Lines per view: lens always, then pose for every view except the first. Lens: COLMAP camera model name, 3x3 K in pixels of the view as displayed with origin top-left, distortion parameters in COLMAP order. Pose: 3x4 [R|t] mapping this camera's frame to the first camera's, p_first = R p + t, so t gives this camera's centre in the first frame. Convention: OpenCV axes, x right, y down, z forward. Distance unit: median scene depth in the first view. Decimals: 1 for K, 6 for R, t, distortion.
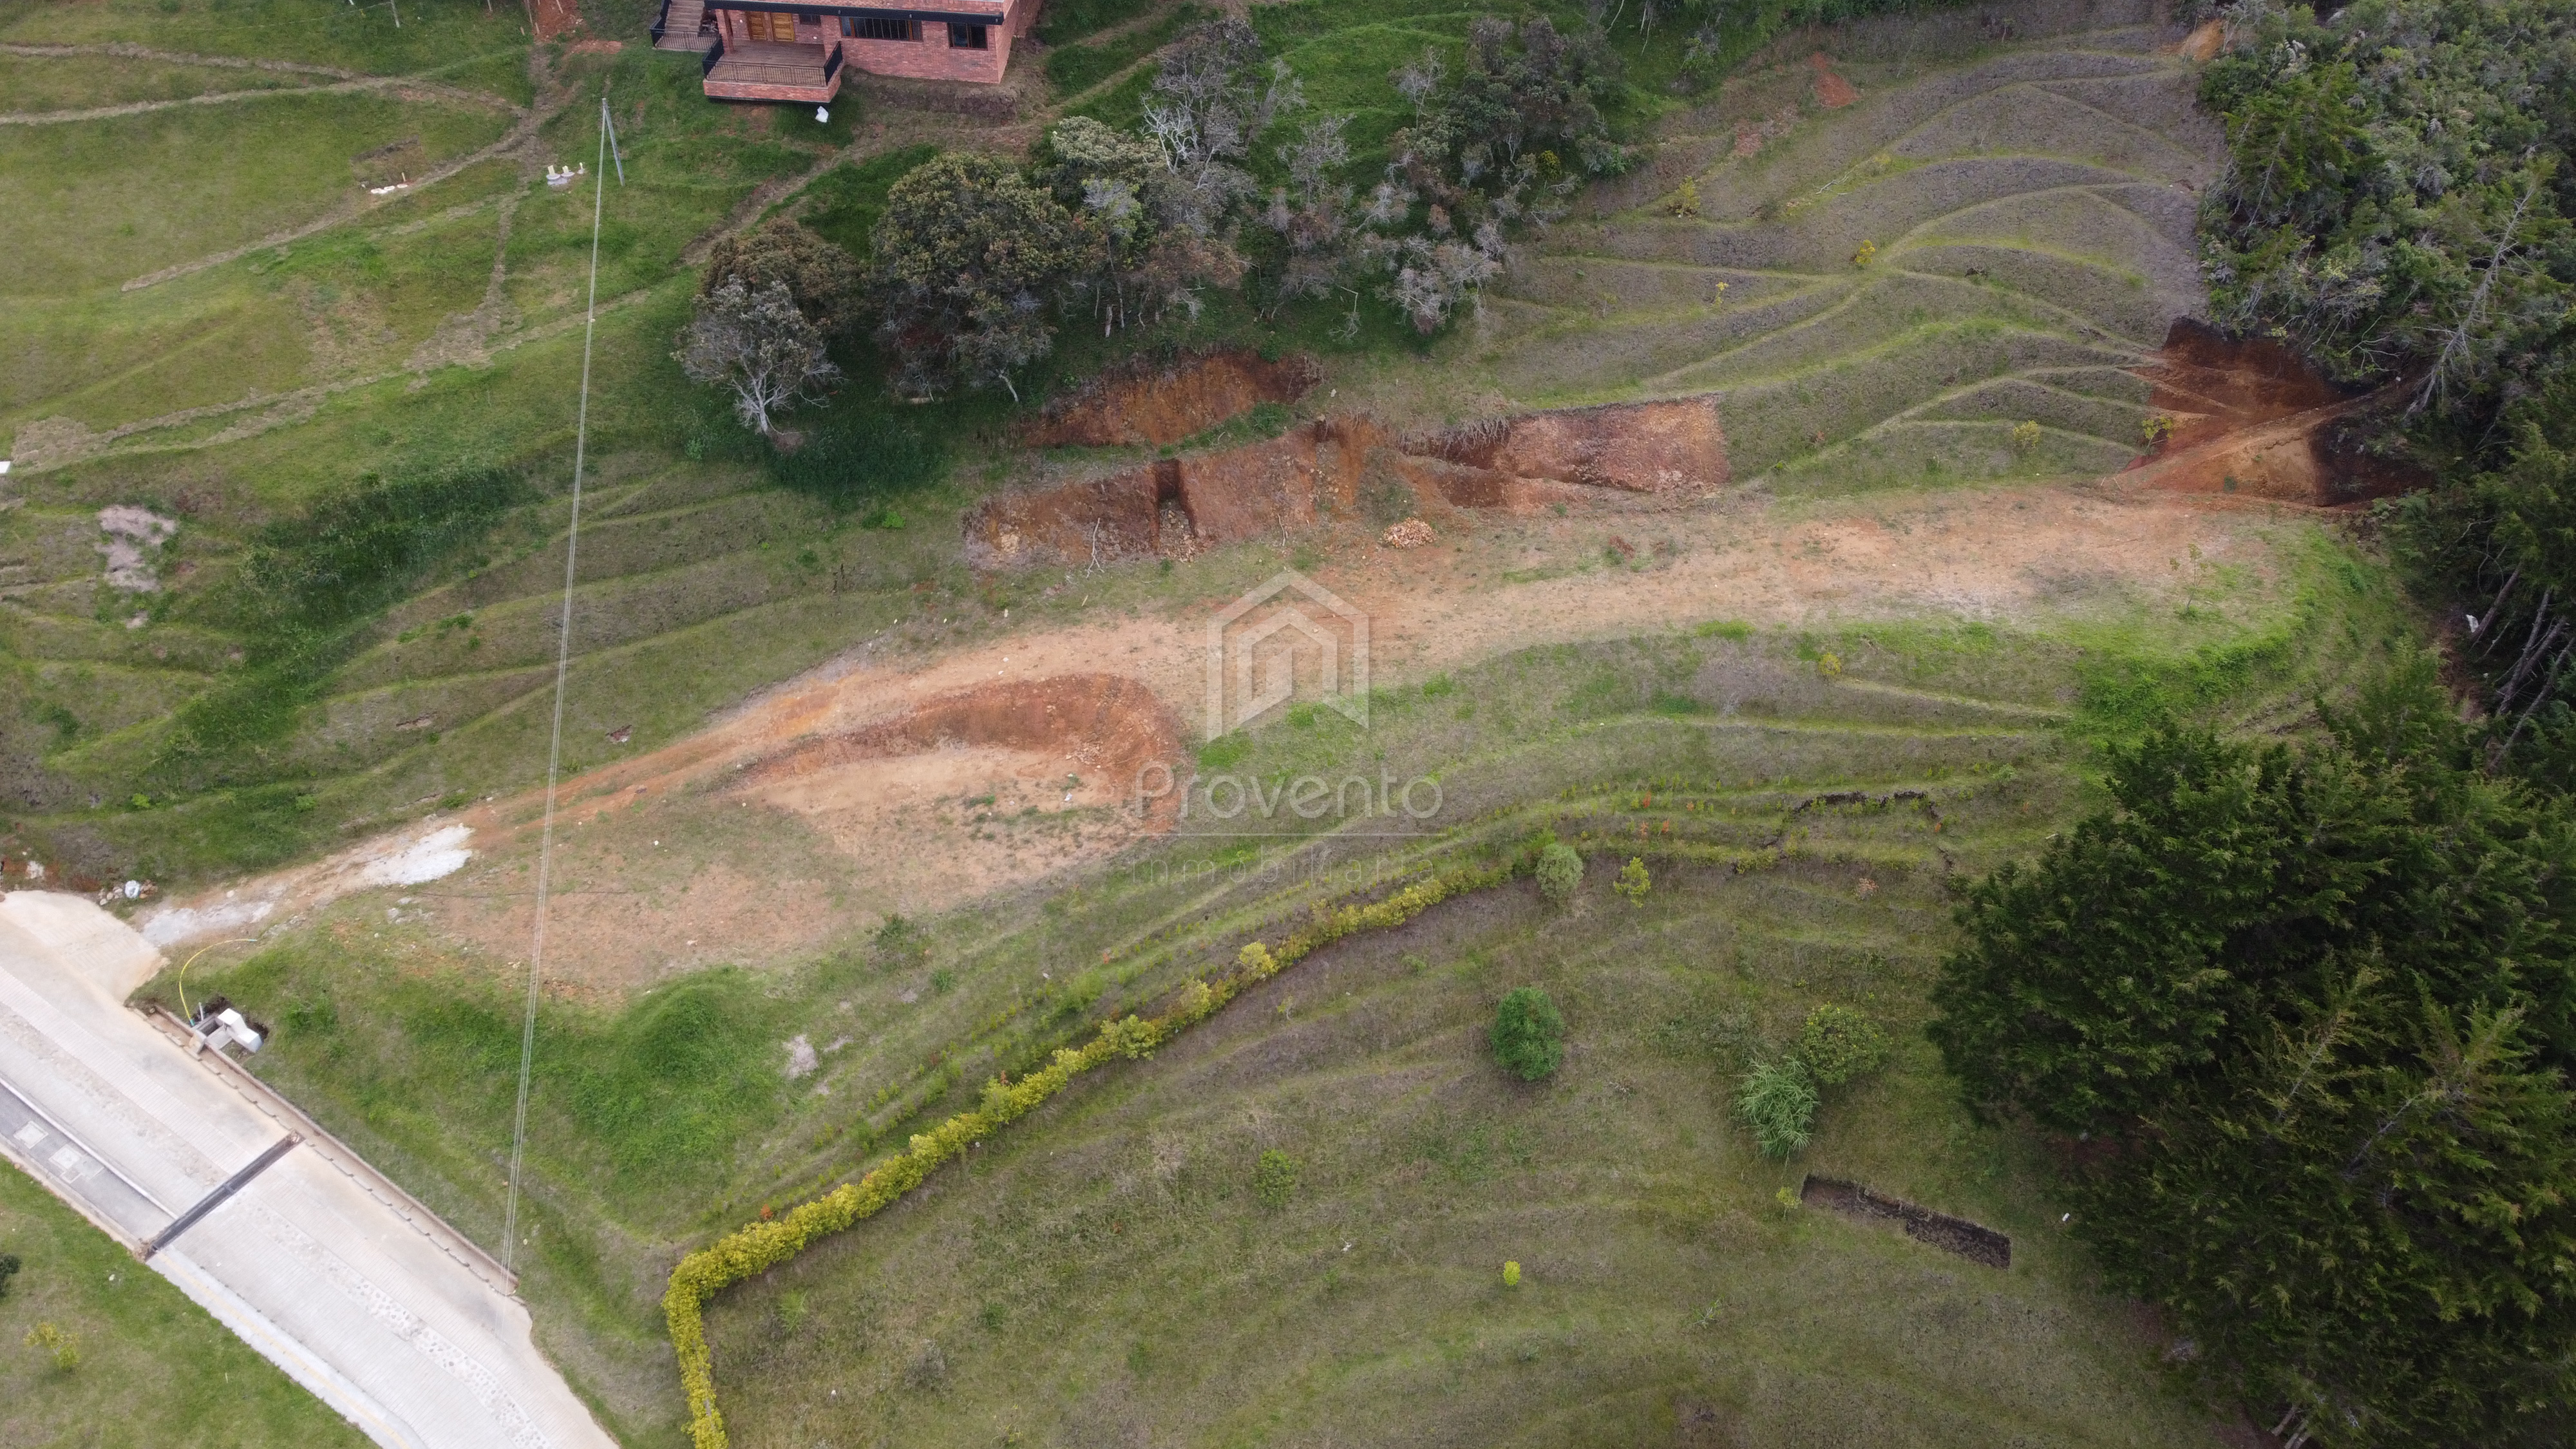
lens RADIAL K [[1966.1, 0, 1288.0], [0, 1966.1, 724.5], [0, 0, 1]] dist [-0.003191, -0.002240]
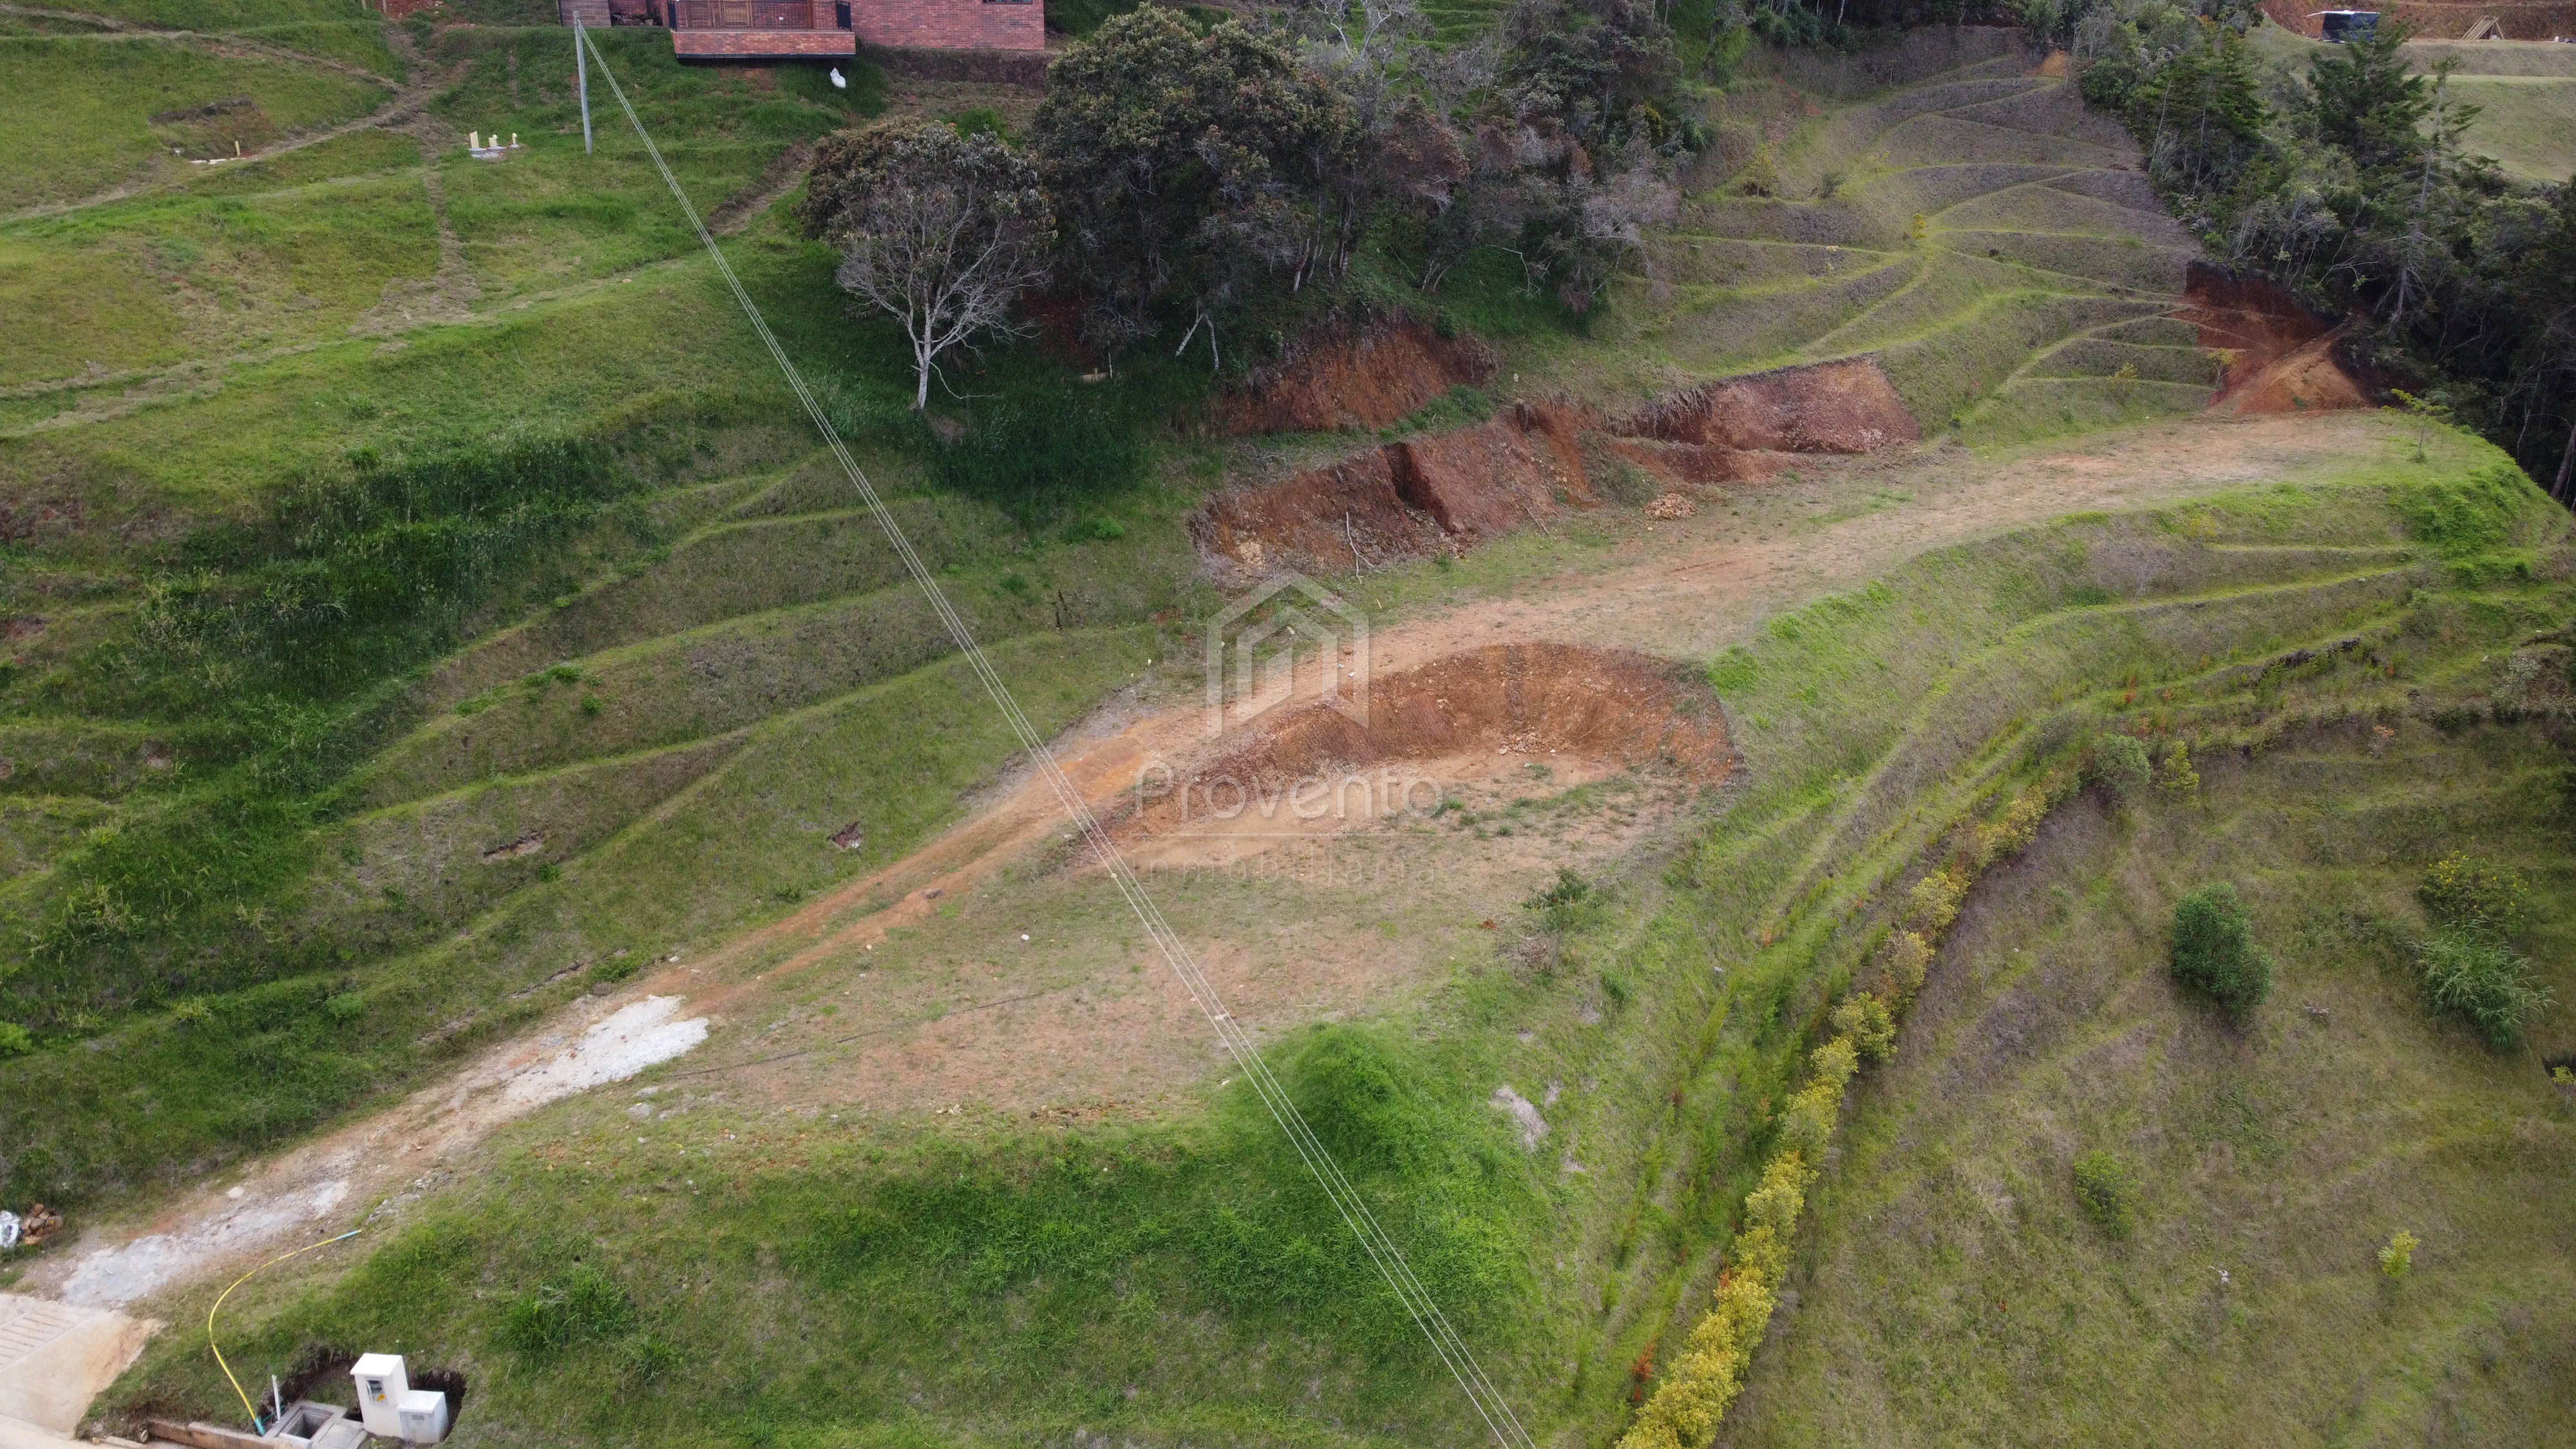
lens RADIAL K [[1966.1, 0, 1288.0], [0, 1966.1, 724.5], [0, 0, 1]] dist [-0.003191, -0.002240]
pose [[0.902248, -0.161542, 0.399817, -0.446219], [0.290853, 0.912496, -0.287671, 0.180862], [-0.318360, 0.375838, 0.870283, 0.426353]]
